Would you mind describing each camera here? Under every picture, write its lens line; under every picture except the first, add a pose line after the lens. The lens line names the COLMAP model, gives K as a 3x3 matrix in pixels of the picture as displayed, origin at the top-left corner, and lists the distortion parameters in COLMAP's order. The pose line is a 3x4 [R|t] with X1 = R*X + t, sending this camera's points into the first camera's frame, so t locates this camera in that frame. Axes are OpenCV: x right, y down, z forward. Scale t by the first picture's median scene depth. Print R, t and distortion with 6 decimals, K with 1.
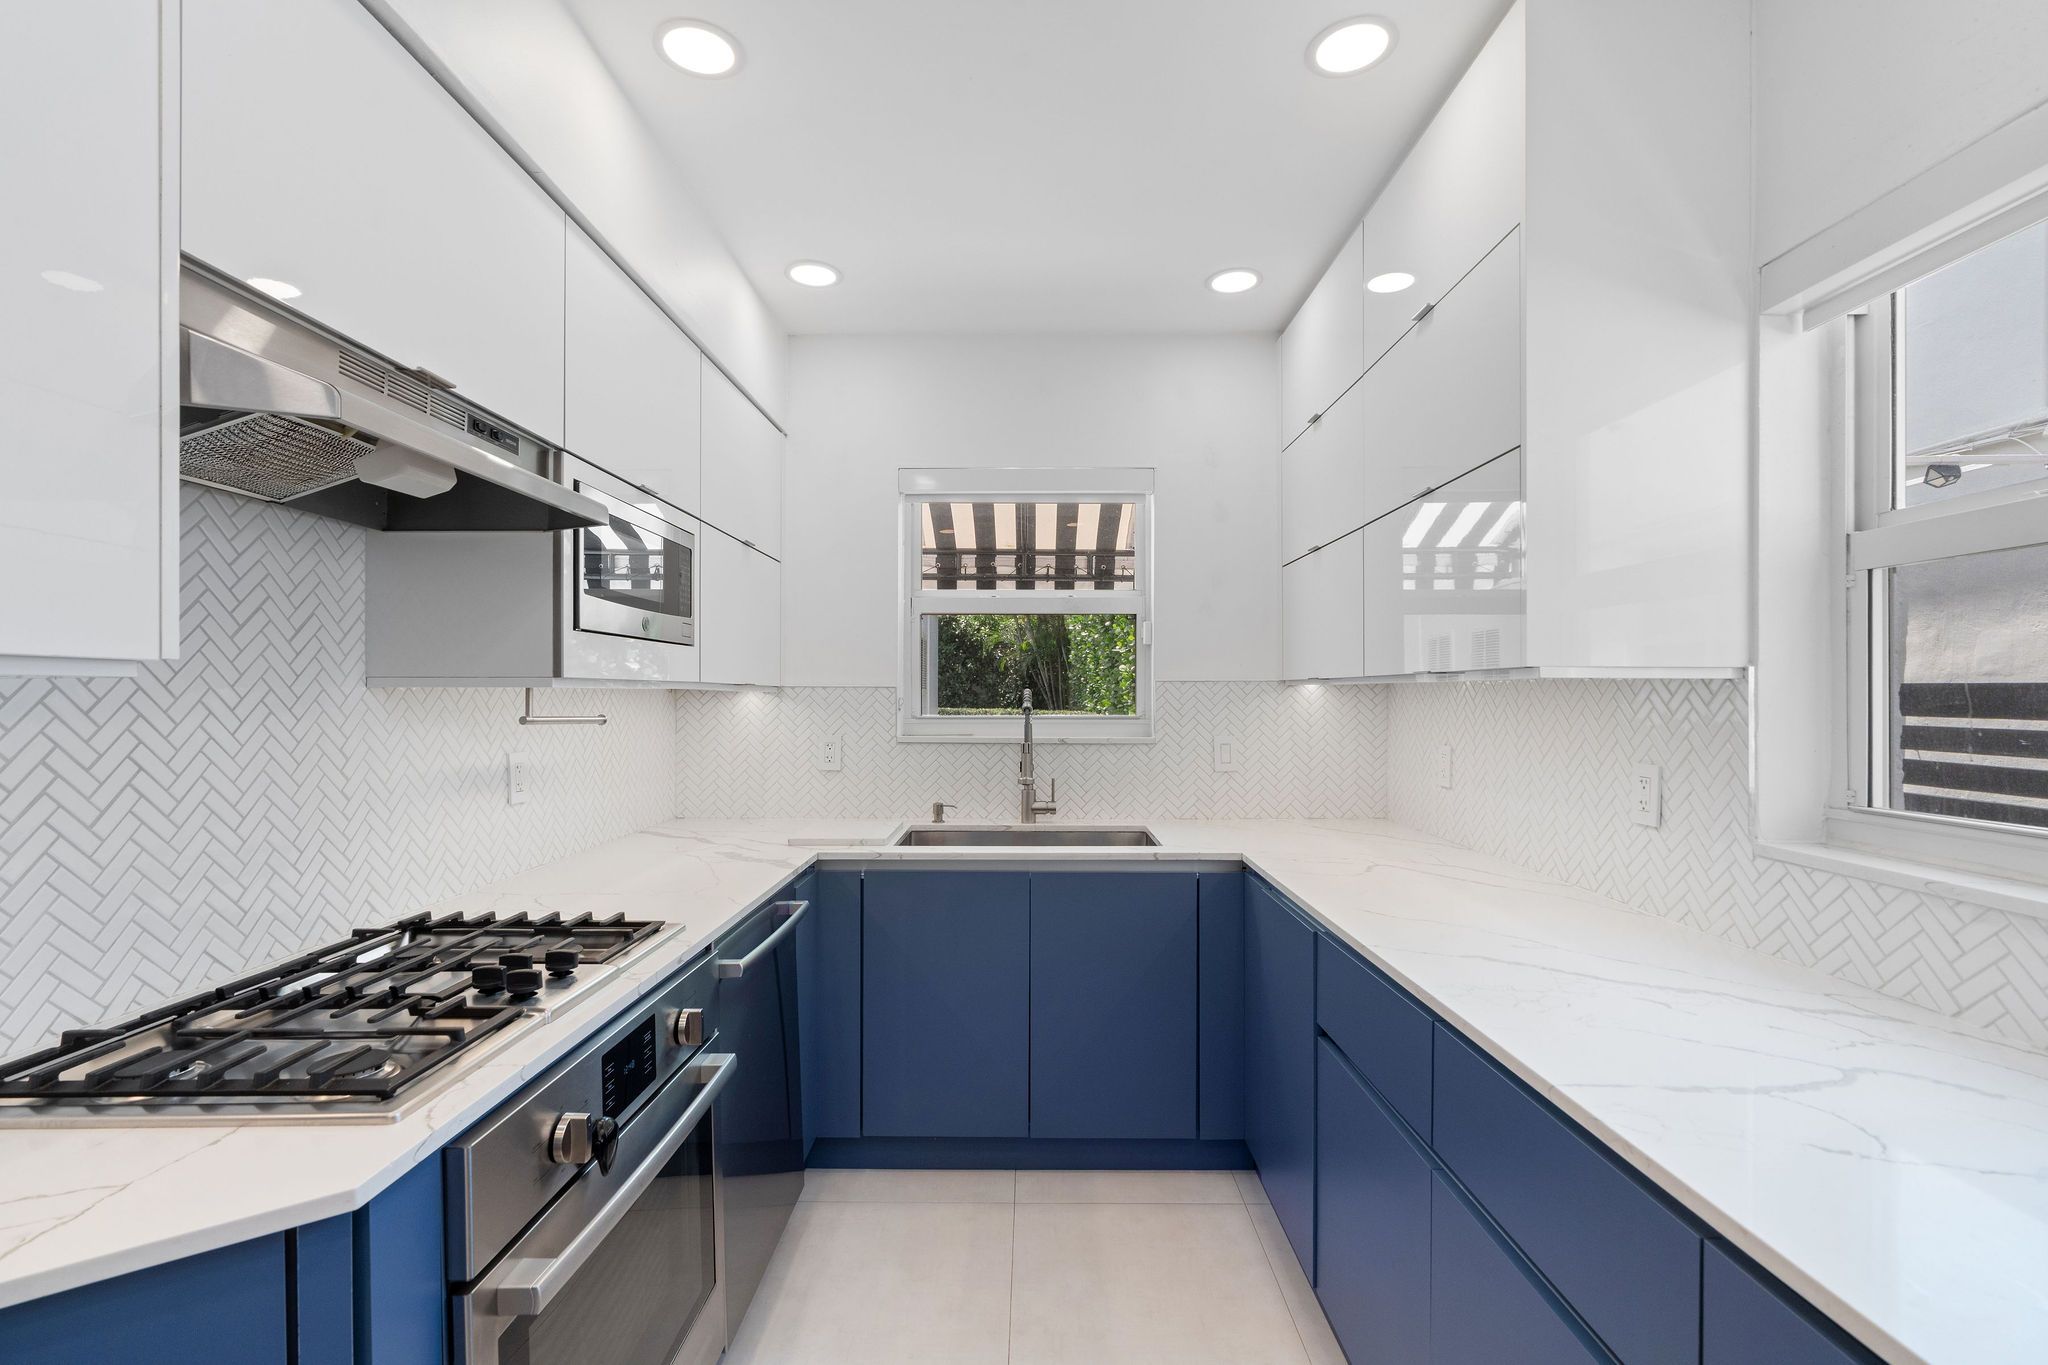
lens RADIAL K [[940.3, 0, 1016.1], [0, 940.3, 686.6], [0, 0, 1]] dist [-0.000425, -0.000365]
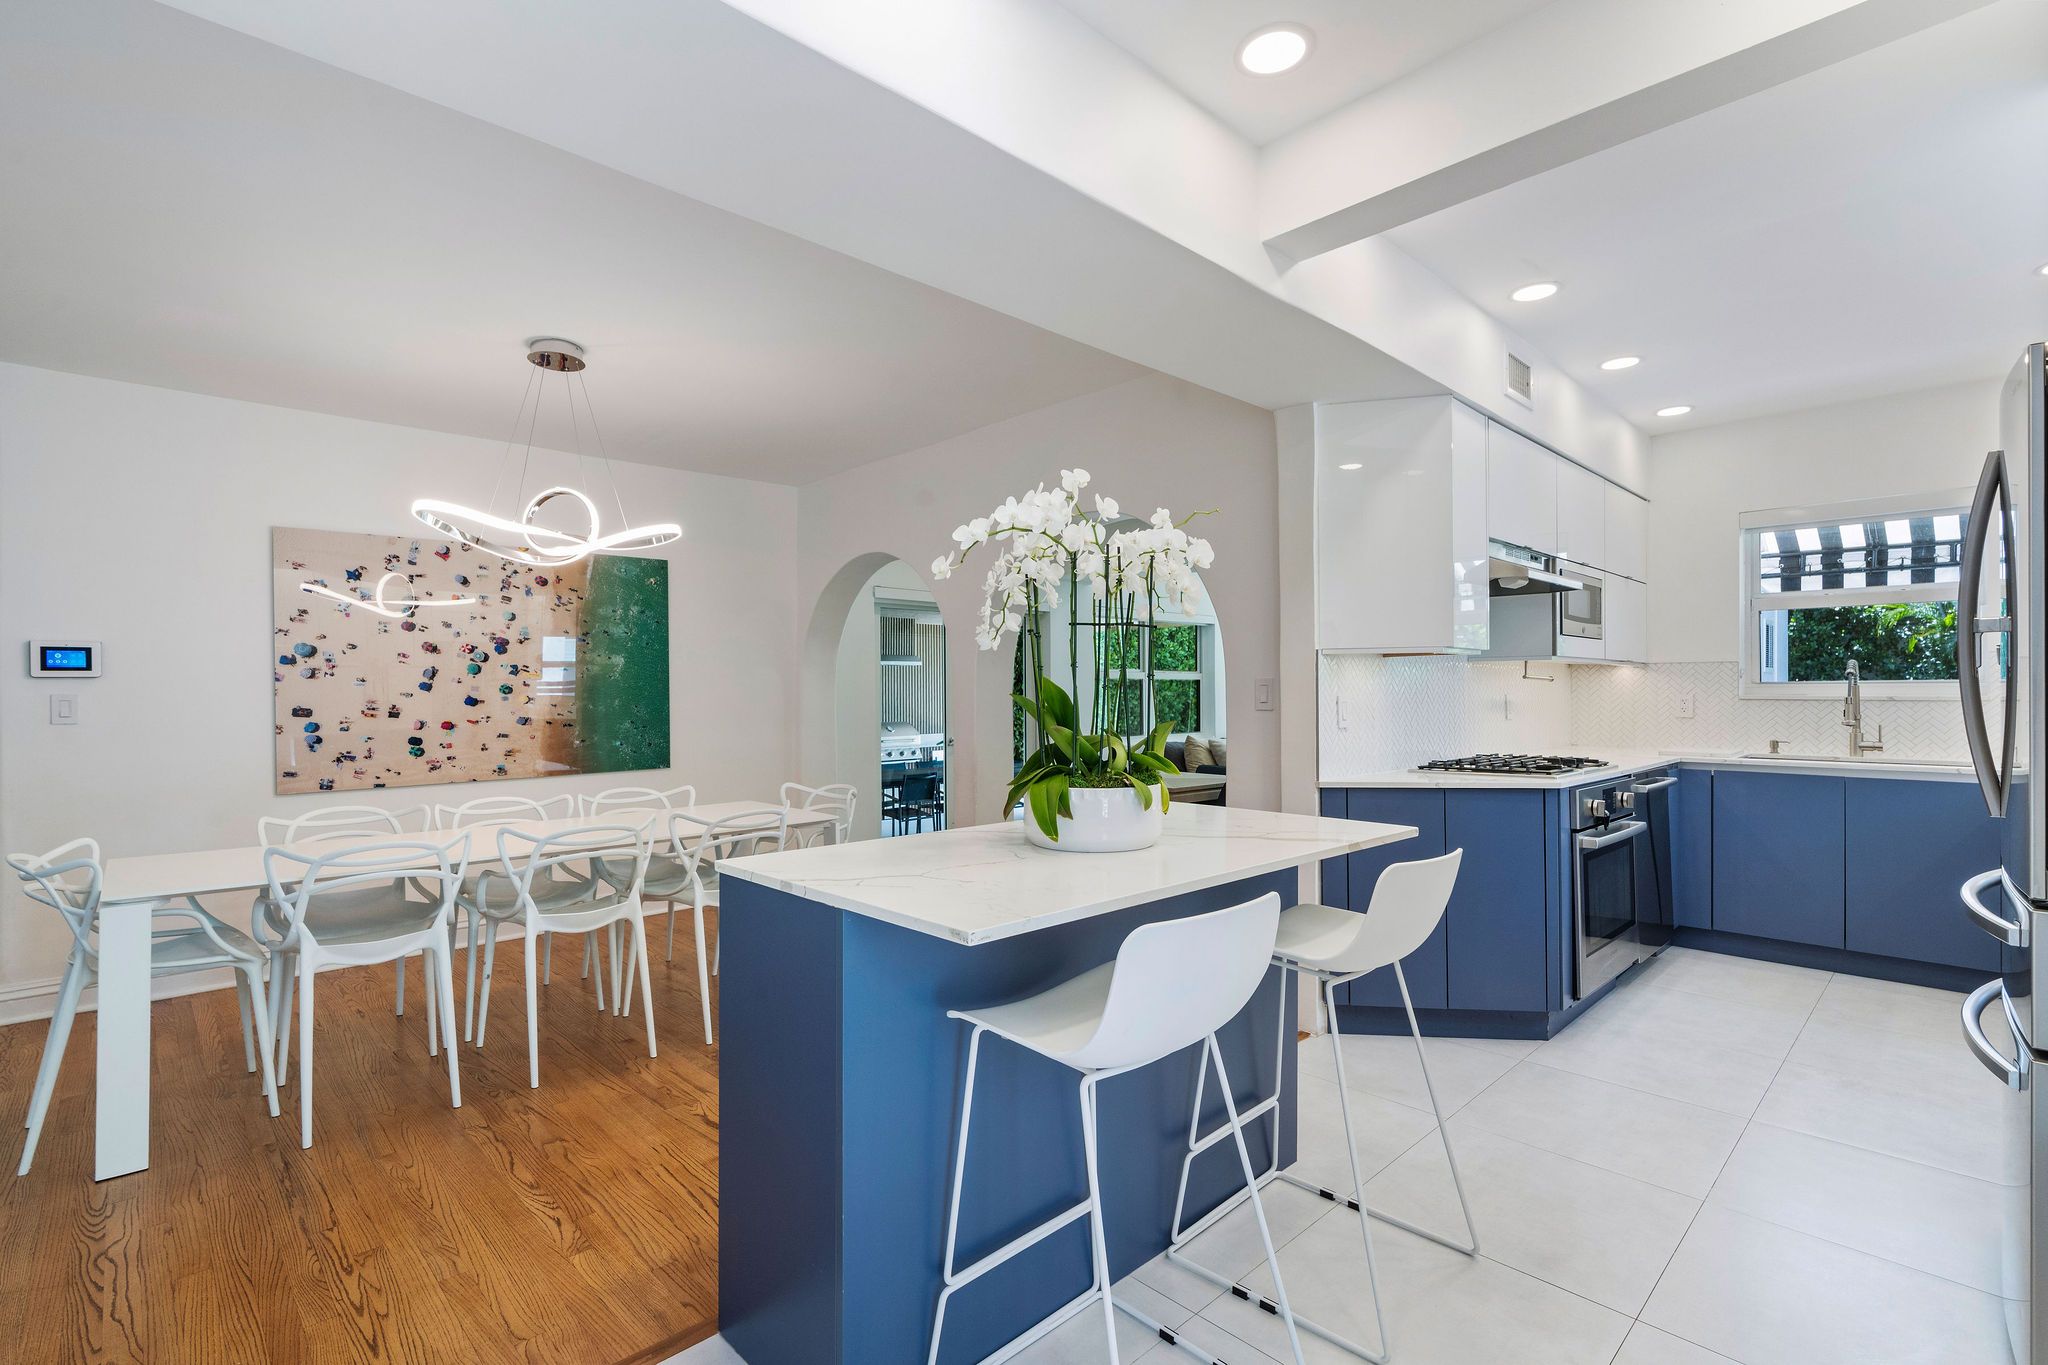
lens RADIAL K [[941.0, 0, 1024.0], [0, 941.0, 682.5], [0, 0, 1]] dist [-0.001658, -0.000371]
pose [[0.707475, -0.006651, -0.706707, 0.117392], [0.008191, 0.999966, -0.001211, 0.025196], [0.706691, -0.004932, 0.707505, -0.804895]]
